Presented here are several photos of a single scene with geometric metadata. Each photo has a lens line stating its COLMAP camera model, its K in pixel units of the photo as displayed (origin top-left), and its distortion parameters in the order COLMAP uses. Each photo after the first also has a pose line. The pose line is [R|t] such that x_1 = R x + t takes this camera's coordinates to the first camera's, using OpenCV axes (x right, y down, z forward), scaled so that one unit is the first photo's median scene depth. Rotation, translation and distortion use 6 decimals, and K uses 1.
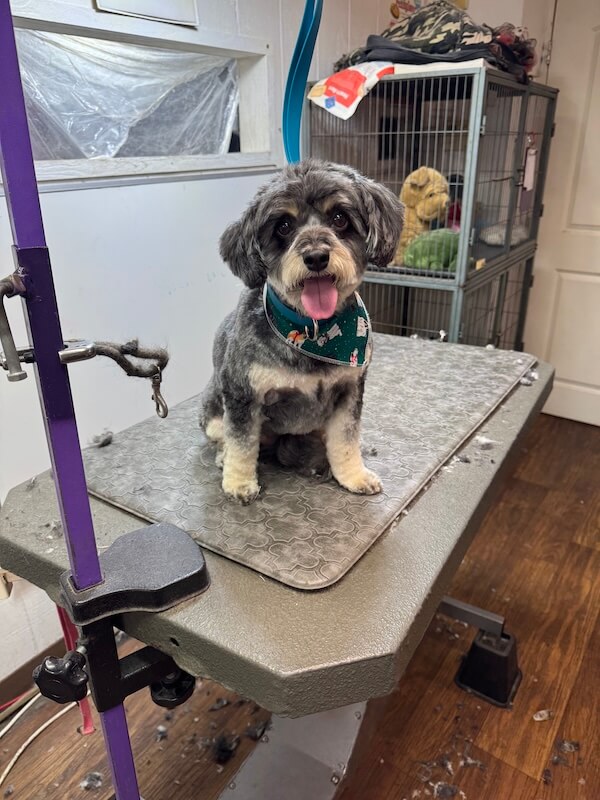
lens RADIAL K [[598.4, 0, 309.3], [0, 598.4, 412.3], [0, 0, 1]] dist [0.002684, -0.000271]
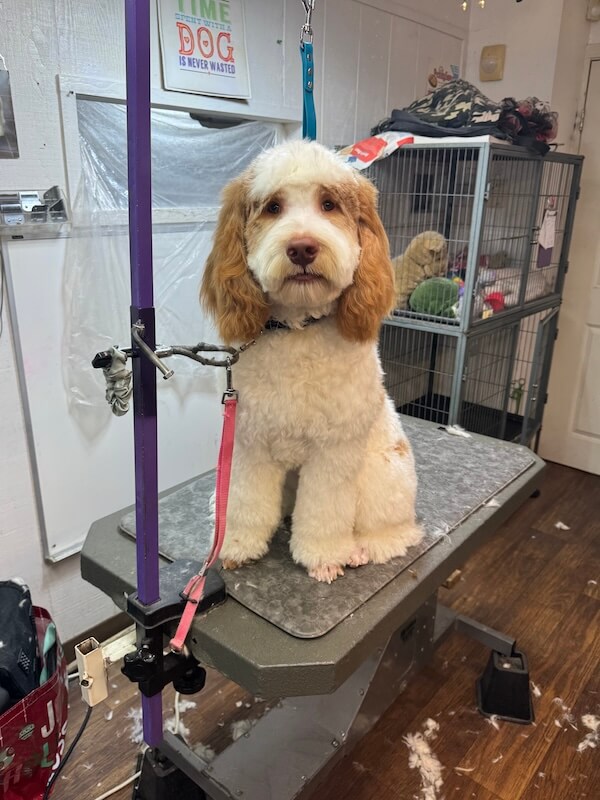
lens RADIAL K [[634.7, 0, 296.5], [0, 634.7, 402.1], [0, 0, 1]] dist [-0.011248, -0.005947]
pose [[0.994037, 0.066899, -0.086116, 0.040519], [-0.074352, 0.993477, -0.086465, 0.029978], [0.079770, 0.092352, 0.992526, -0.131263]]
